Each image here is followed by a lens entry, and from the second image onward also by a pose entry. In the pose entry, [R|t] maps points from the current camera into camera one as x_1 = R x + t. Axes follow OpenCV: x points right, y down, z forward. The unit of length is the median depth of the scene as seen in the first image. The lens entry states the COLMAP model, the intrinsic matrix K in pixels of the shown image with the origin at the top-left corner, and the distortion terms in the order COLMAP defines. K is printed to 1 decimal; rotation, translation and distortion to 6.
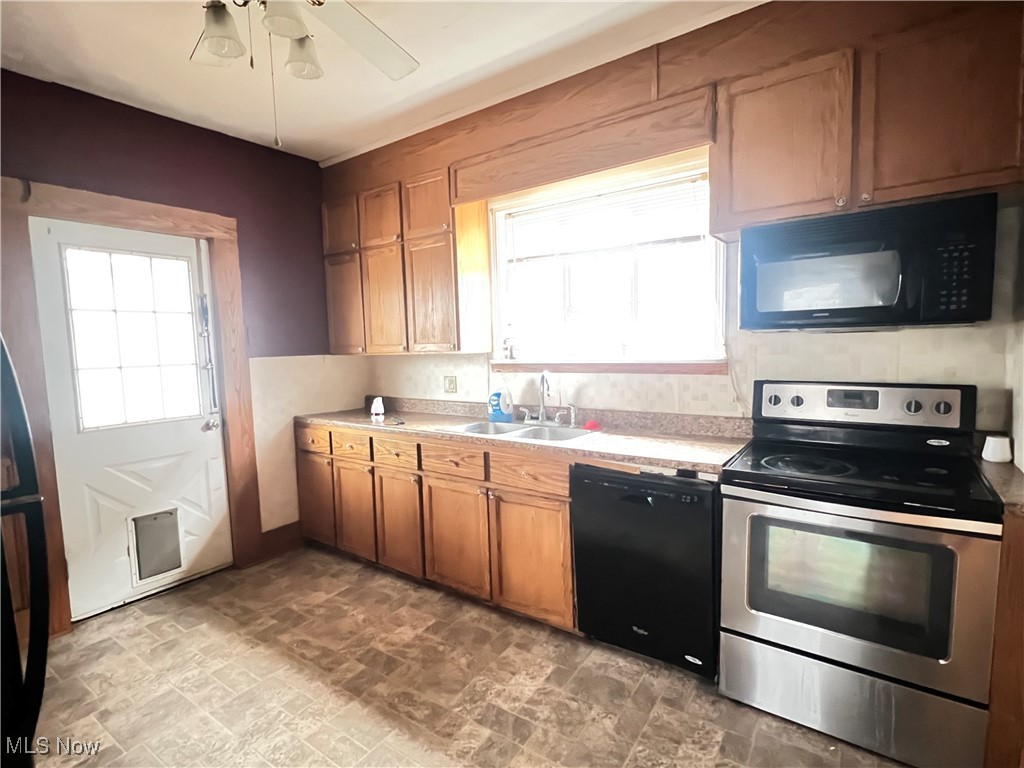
lens RADIAL K [[508.9, 0, 510.4], [0, 508.9, 384.5], [0, 0, 1]] dist [0.000821, 0.000966]
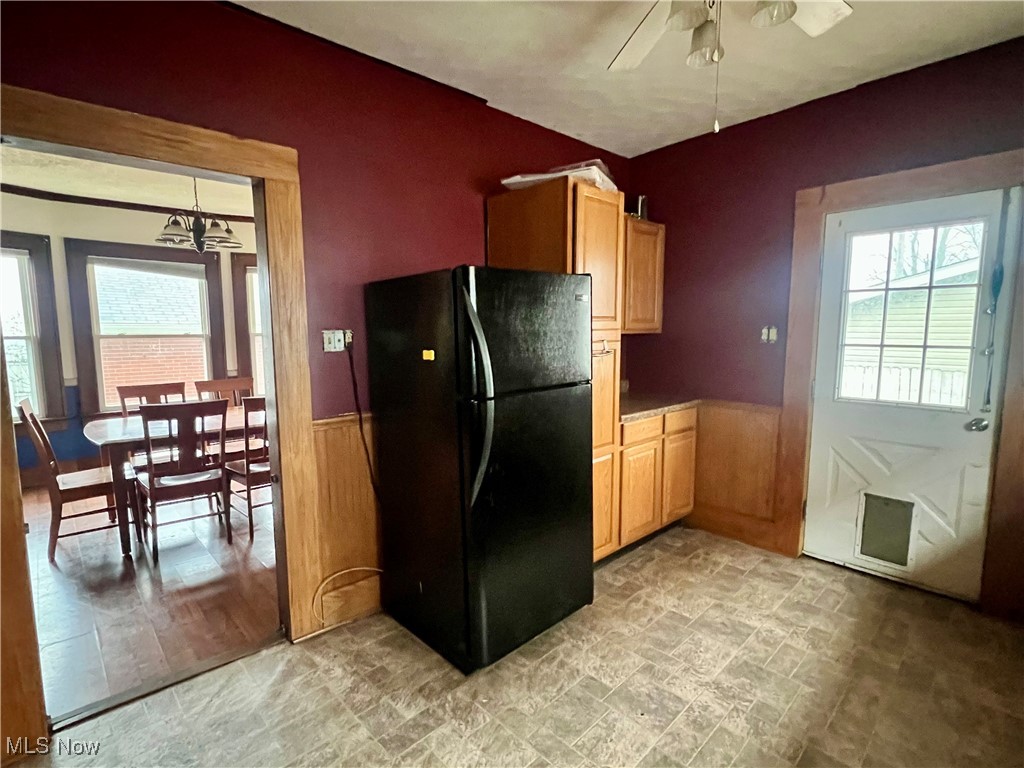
lens RADIAL K [[508.9, 0, 514.2], [0, 508.9, 384.7], [0, 0, 1]] dist [0.000821, 0.000966]
pose [[-0.186350, 0.133566, -0.973362, 0.363383], [-0.074687, 0.985923, 0.149589, -0.053465], [0.979640, 0.100573, -0.173751, 0.468097]]
